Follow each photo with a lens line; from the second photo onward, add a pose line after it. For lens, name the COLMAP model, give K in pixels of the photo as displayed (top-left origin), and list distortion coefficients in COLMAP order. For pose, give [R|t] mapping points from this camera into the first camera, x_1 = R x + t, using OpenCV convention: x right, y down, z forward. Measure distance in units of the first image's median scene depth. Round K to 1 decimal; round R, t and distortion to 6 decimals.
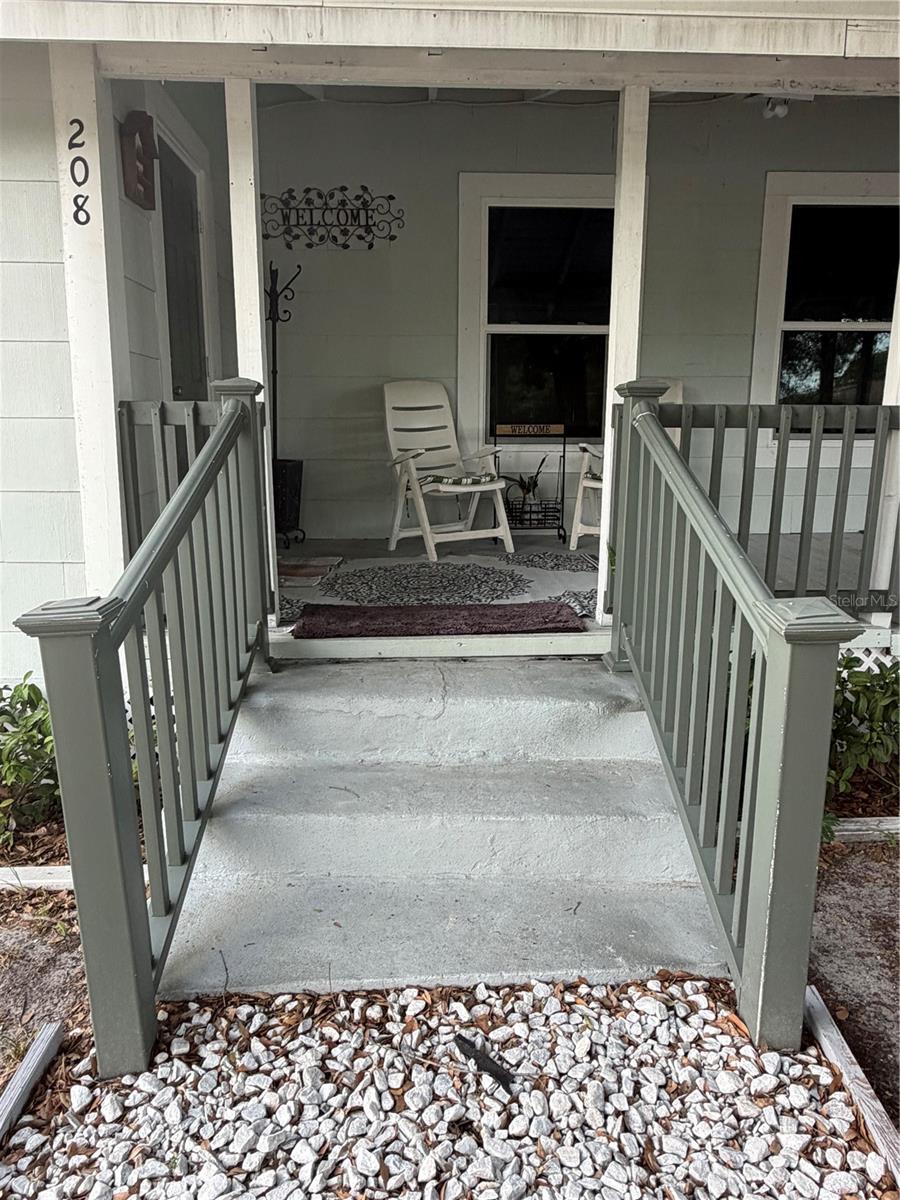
lens RADIAL K [[822.8, 0, 450.0], [0, 822.8, 600.0], [0, 0, 1]] dist [-0.000688, 0.001194]
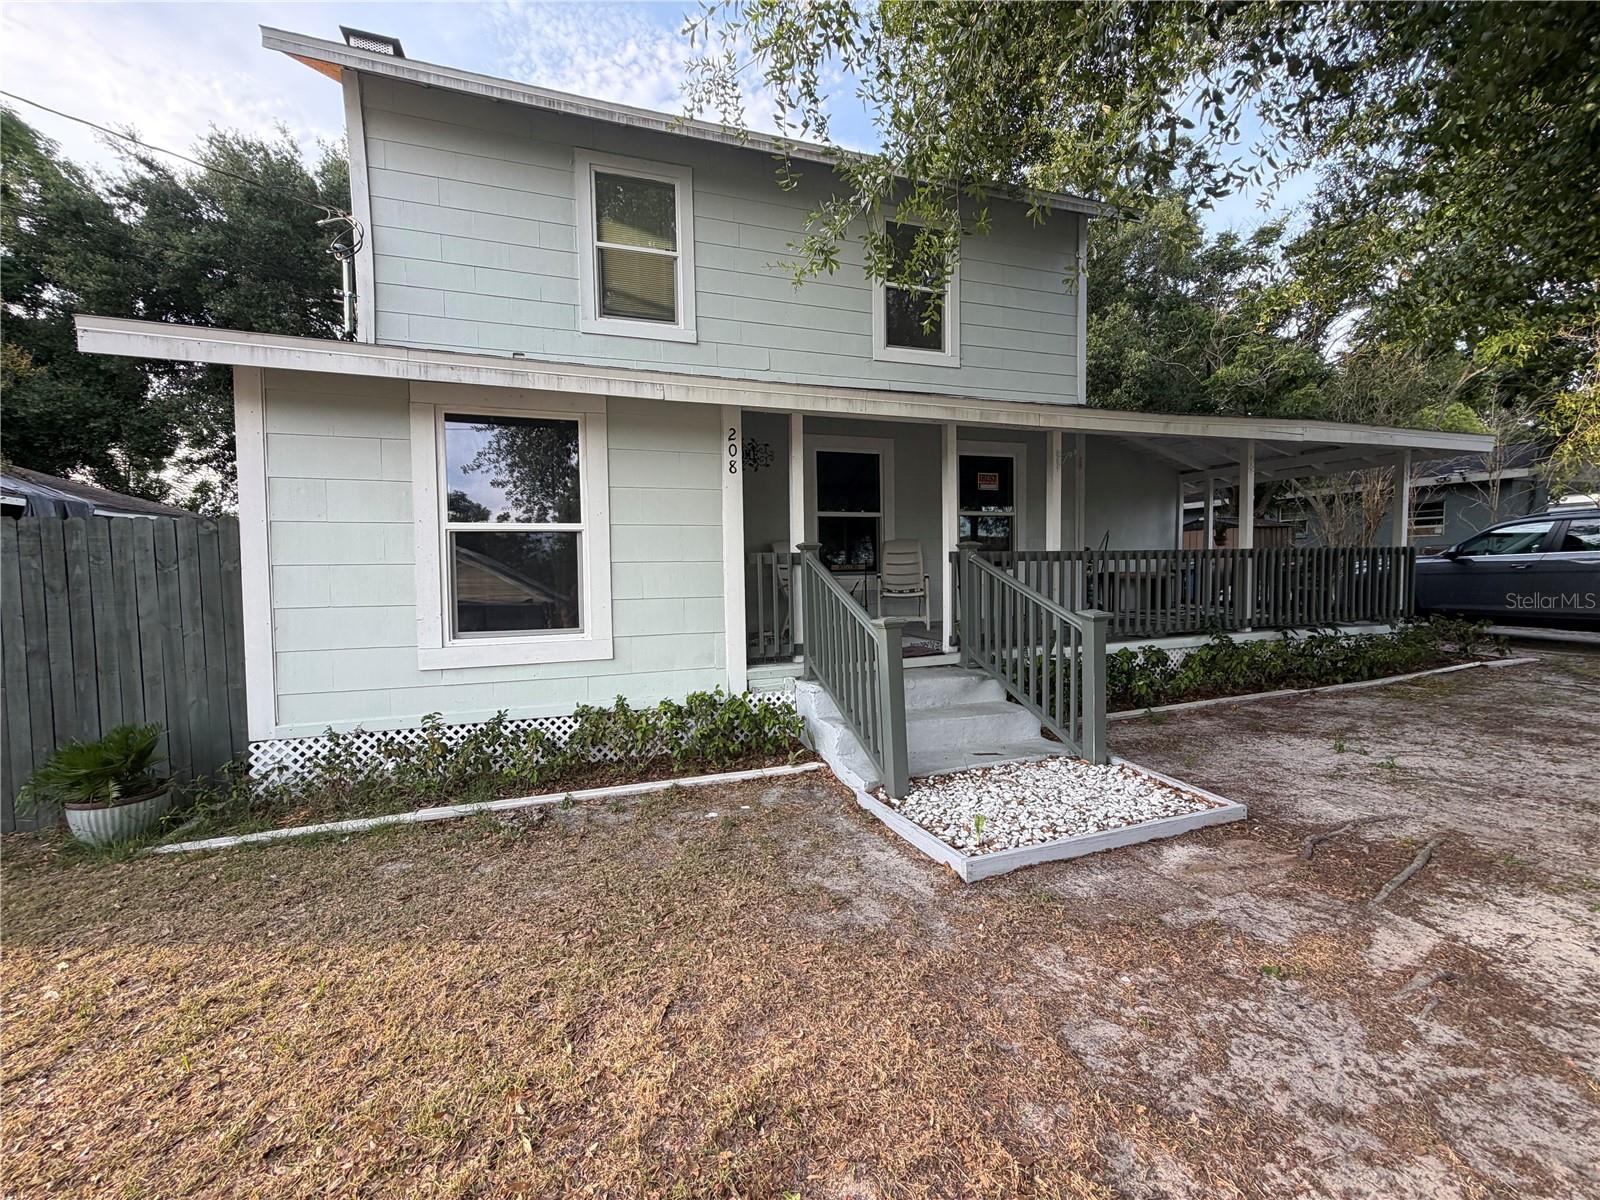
lens RADIAL K [[642.8, 0, 800.0], [0, 642.8, 600.0], [0, 0, 1]] dist [-0.000889, -0.000240]
pose [[0.959126, -0.031008, 0.281276, -0.413558], [0.076972, 0.985089, -0.153869, 0.078384], [-0.272311, 0.169230, 0.947211, -0.320248]]
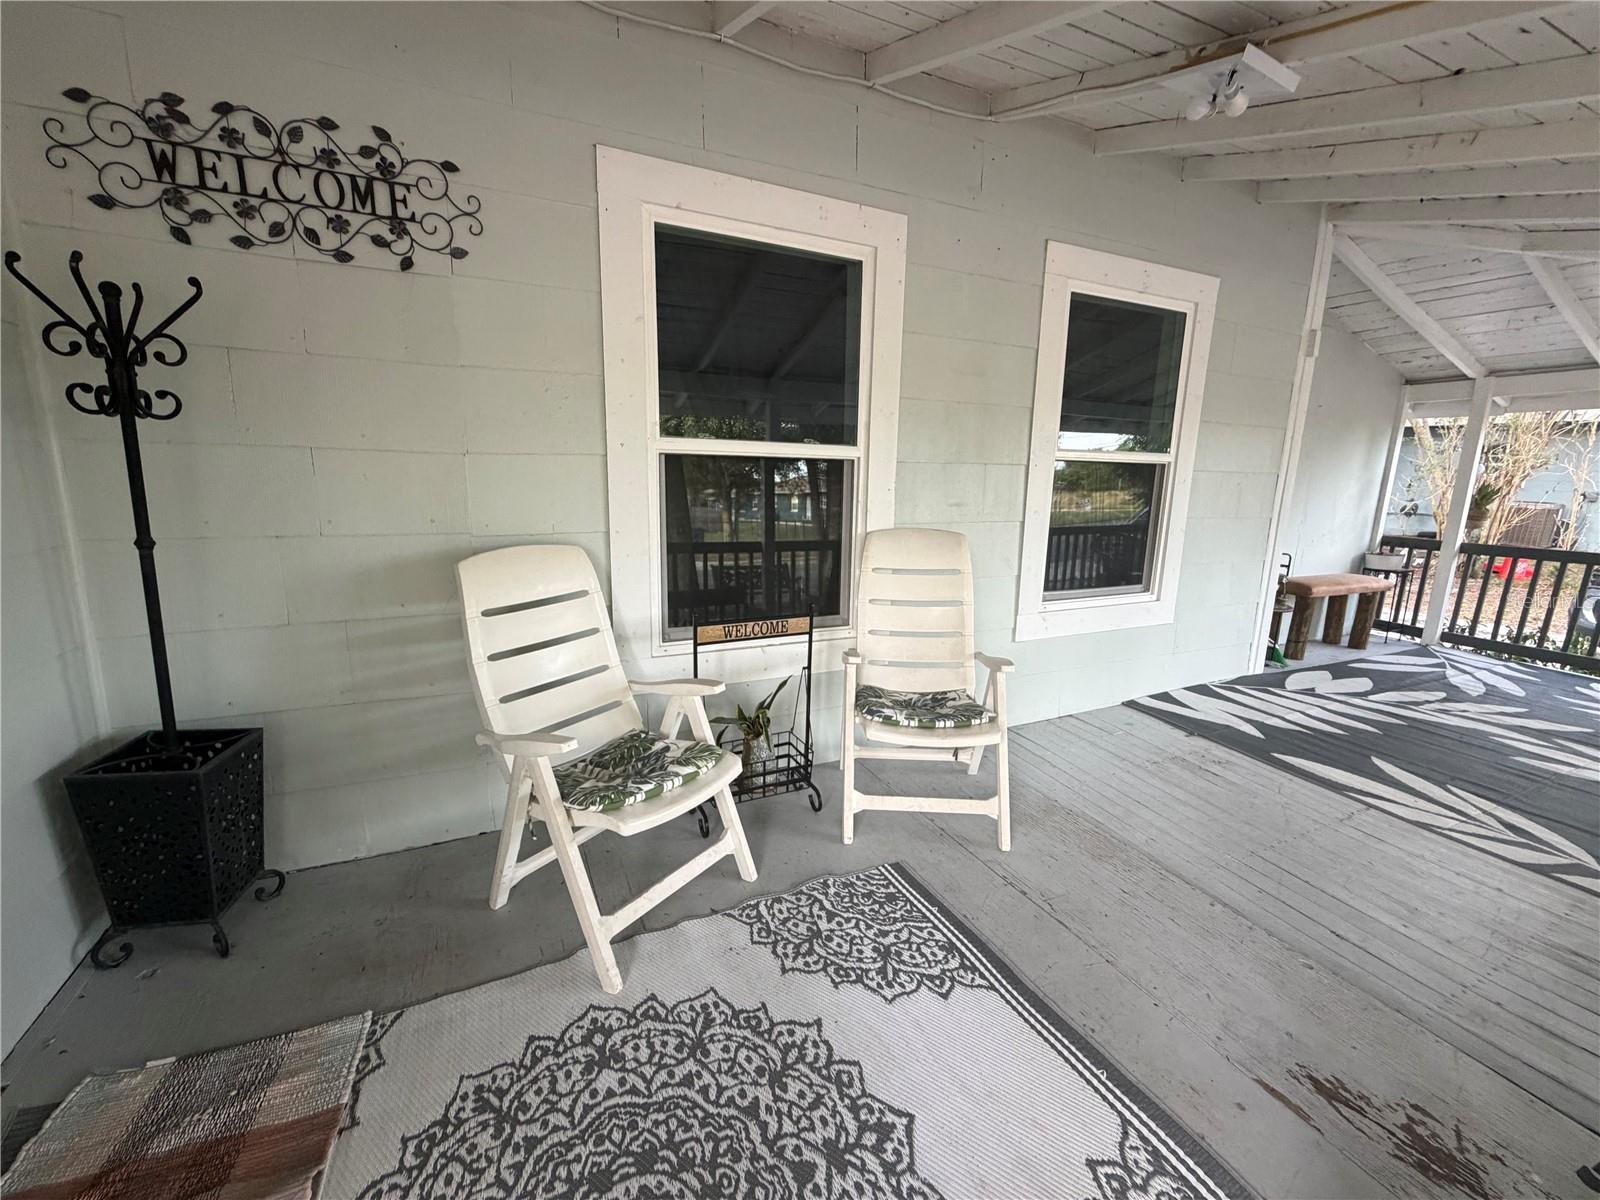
lens RADIAL K [[642.8, 0, 800.0], [0, 642.8, 600.0], [0, 0, 1]] dist [-0.000889, -0.000240]
pose [[0.917162, -0.060580, 0.393883, -0.047004], [0.066014, 0.997819, -0.000248, -0.225605], [-0.393009, 0.026229, 0.919160, 0.584471]]
